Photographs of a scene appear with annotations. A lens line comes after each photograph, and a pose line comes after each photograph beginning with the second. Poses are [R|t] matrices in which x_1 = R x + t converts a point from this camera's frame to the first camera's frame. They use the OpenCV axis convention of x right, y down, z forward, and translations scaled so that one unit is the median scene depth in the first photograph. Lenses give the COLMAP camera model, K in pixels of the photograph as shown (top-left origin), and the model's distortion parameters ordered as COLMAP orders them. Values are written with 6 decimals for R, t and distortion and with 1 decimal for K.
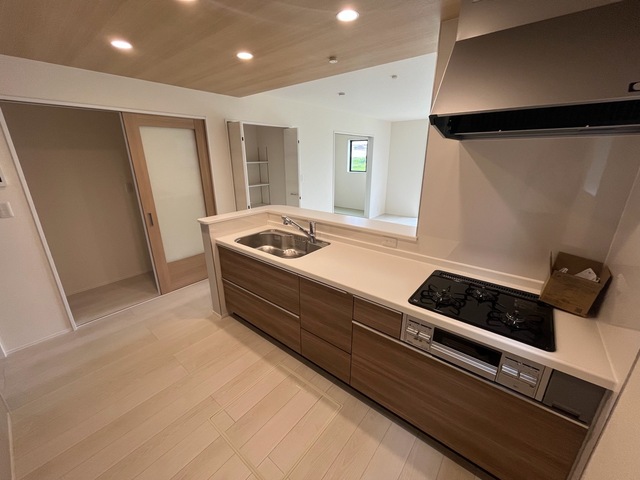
lens RADIAL K [[258.7, 0, 320.0], [0, 258.7, 240.0], [0, 0, 1]] dist [-0.001350, -0.000217]
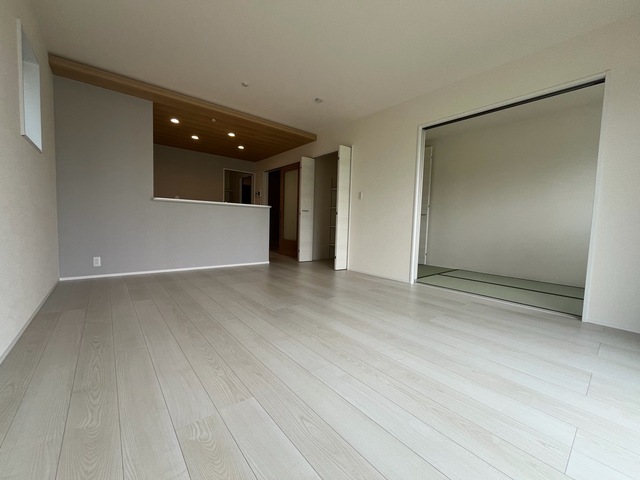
lens RADIAL K [[258.7, 0, 320.0], [0, 258.7, 240.0], [0, 0, 1]] dist [-0.001350, -0.000217]
pose [[-0.197085, 0.060819, -0.978498, 1.246522], [-0.331788, 0.935043, 0.124946, -0.236420], [0.922537, 0.349279, -0.164103, 1.585866]]
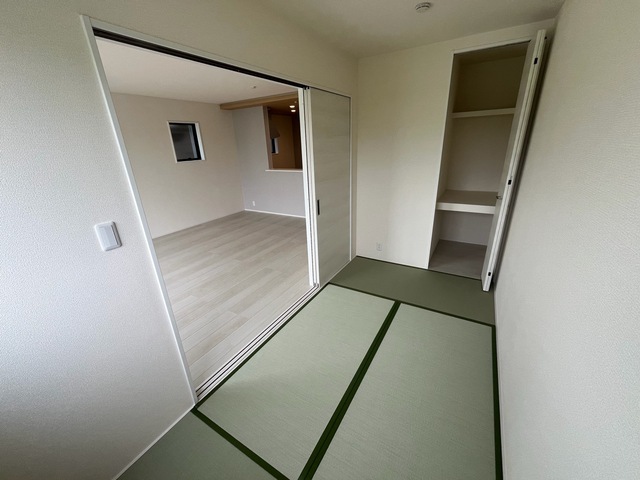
lens RADIAL K [[258.7, 0, 320.0], [0, 258.7, 240.0], [0, 0, 1]] dist [-0.001350, -0.000217]
pose [[-0.988798, 0.089588, -0.119388, 0.156742], [-0.003516, 0.785649, 0.618663, -0.789398], [0.149221, 0.612152, -0.776533, 2.495123]]
